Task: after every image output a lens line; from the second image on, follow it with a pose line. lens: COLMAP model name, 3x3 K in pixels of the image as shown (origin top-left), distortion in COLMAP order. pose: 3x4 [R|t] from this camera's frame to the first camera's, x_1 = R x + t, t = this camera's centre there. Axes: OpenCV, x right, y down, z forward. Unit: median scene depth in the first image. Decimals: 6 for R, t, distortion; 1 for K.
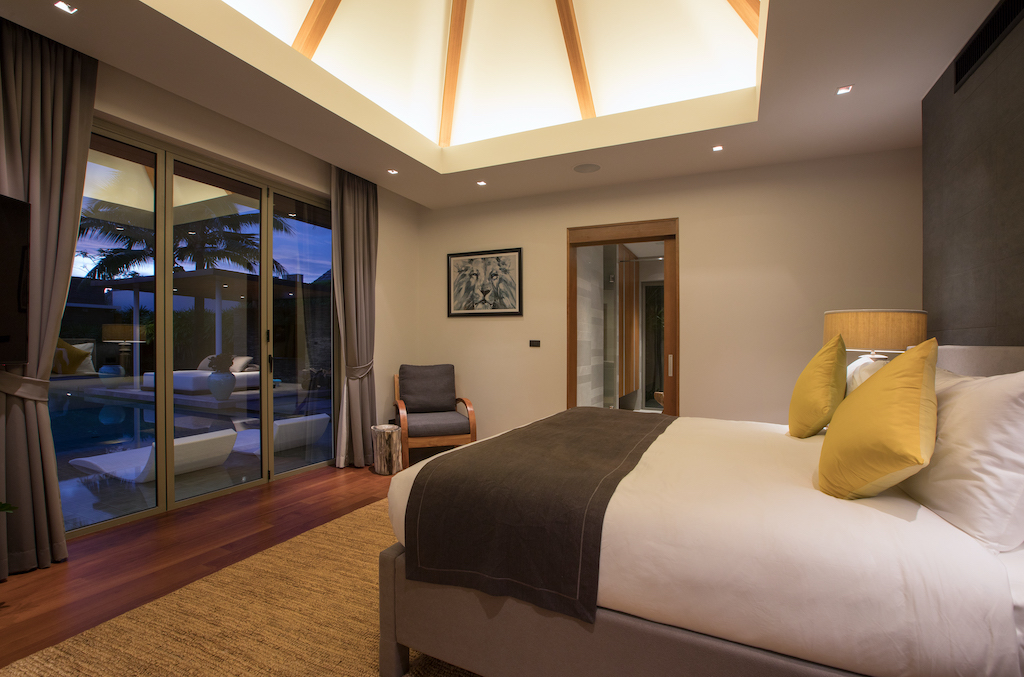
lens RADIAL K [[473.6, 0, 491.9], [0, 473.6, 348.2], [0, 0, 1]] dist [-0.032915, 0.010185]
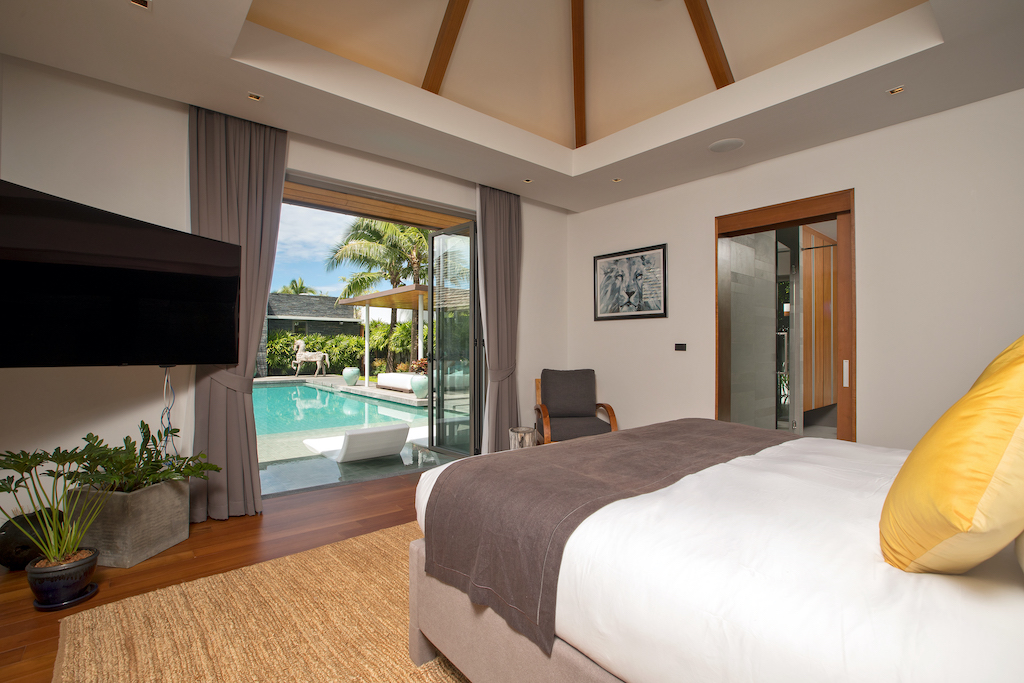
lens RADIAL K [[473.6, 0, 514.2], [0, 473.6, 349.4], [0, 0, 1]] dist [-0.032915, 0.010185]
pose [[0.913204, -0.004336, -0.407480, 0.160873], [0.001976, 0.999979, -0.006212, -0.001039], [0.407499, 0.004868, 0.913193, 0.040391]]
